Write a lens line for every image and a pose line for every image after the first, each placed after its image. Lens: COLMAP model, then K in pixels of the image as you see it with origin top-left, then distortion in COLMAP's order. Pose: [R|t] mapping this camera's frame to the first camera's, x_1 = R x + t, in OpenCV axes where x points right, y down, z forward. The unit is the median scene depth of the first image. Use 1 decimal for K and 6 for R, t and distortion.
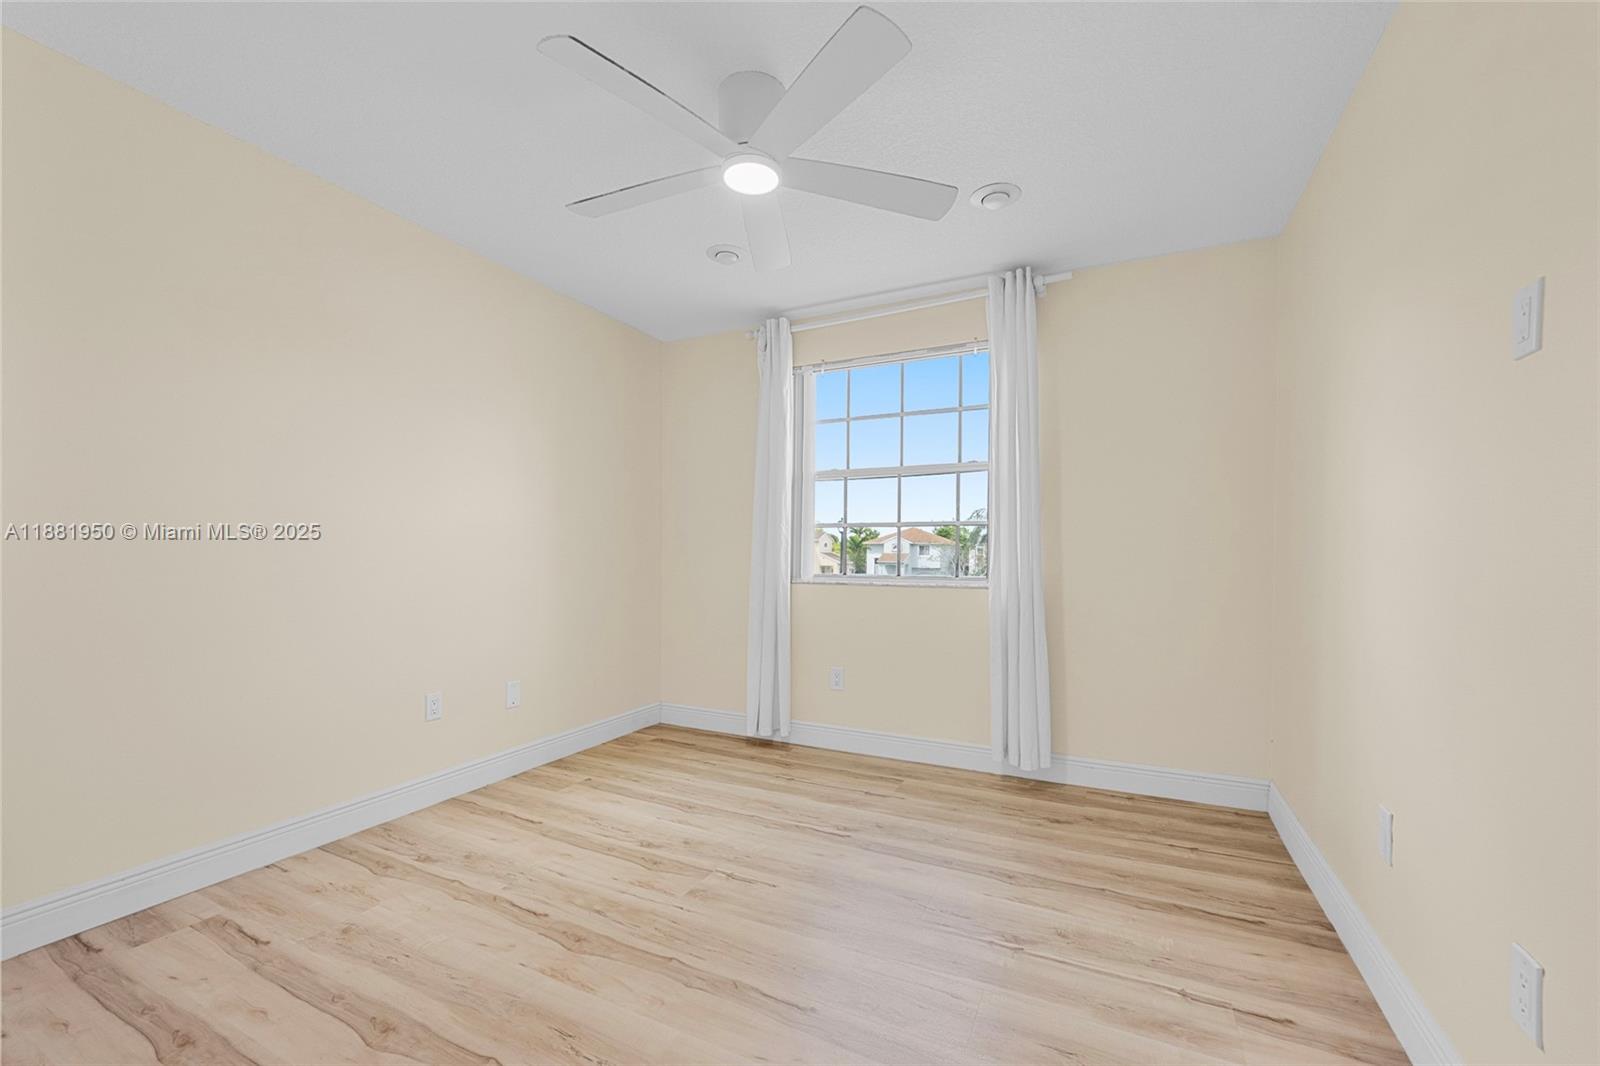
lens RADIAL K [[649.4, 0, 791.8], [0, 649.4, 520.6], [0, 0, 1]] dist [-0.000698, 0.000284]
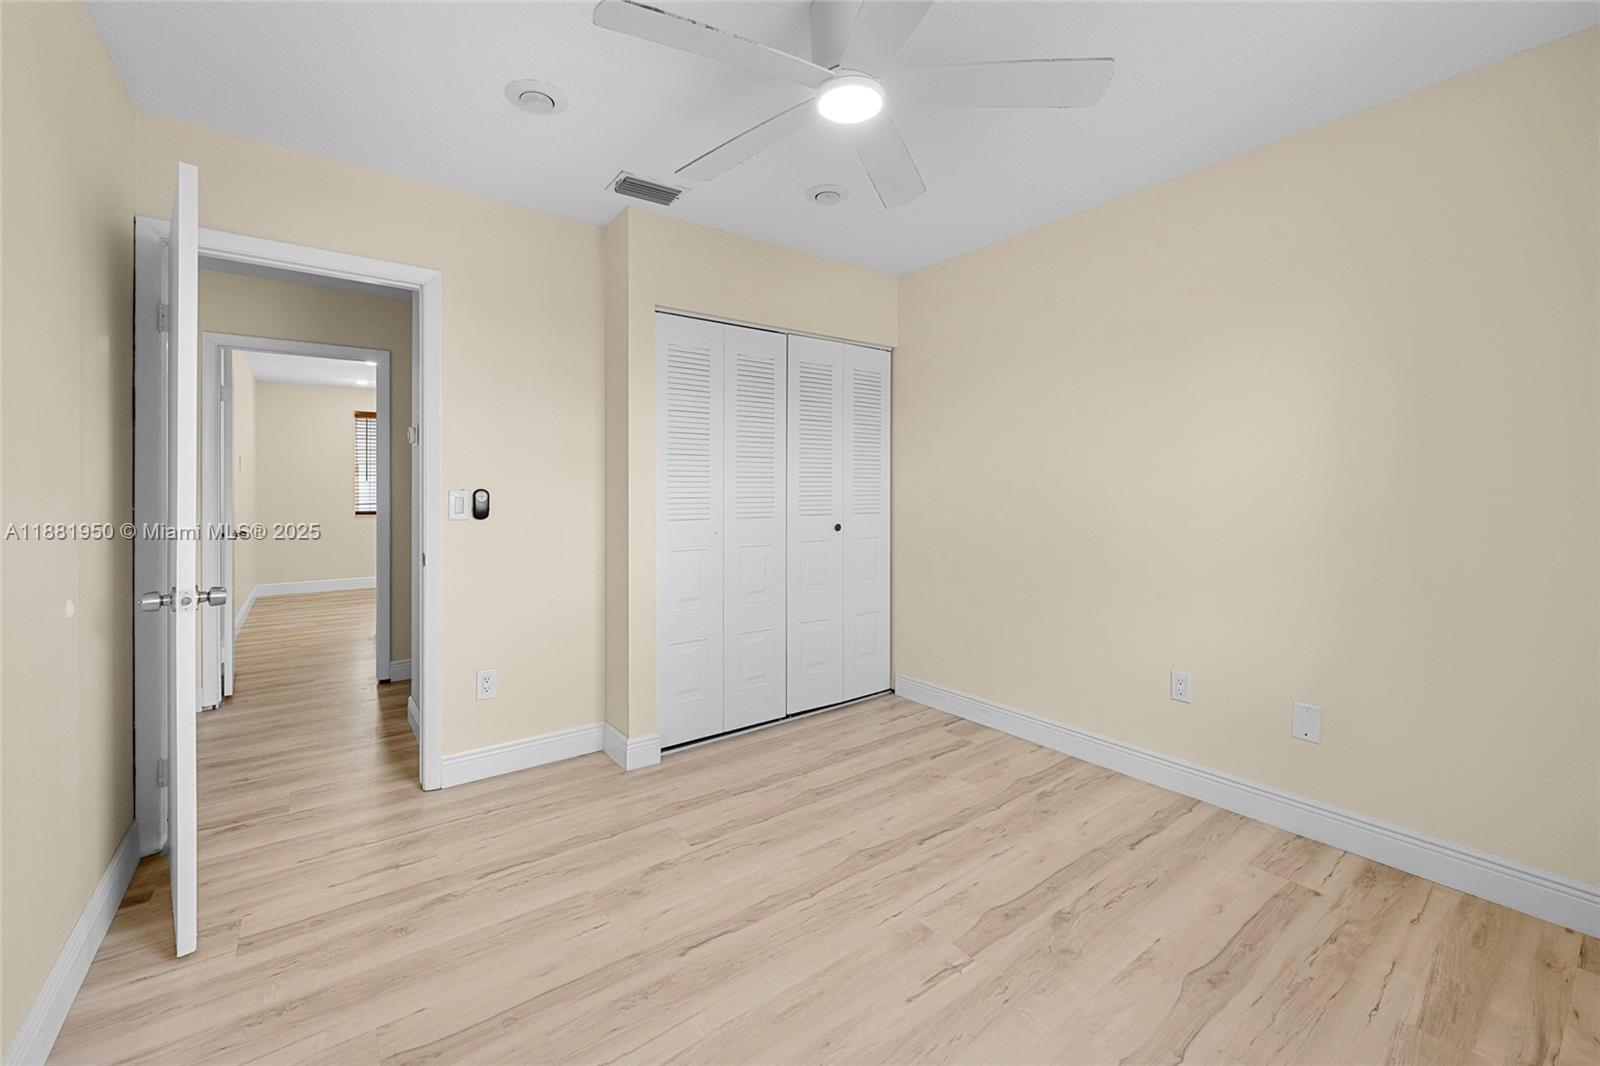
lens RADIAL K [[654.4, 0, 787.9], [0, 654.4, 507.2], [0, 0, 1]] dist [-0.000172, 0.000078]
pose [[-0.452306, 0.017729, -0.891687, 0.617955], [0.042262, 0.999105, -0.001572, 0.018216], [0.890861, -0.038396, -0.452650, 1.144249]]
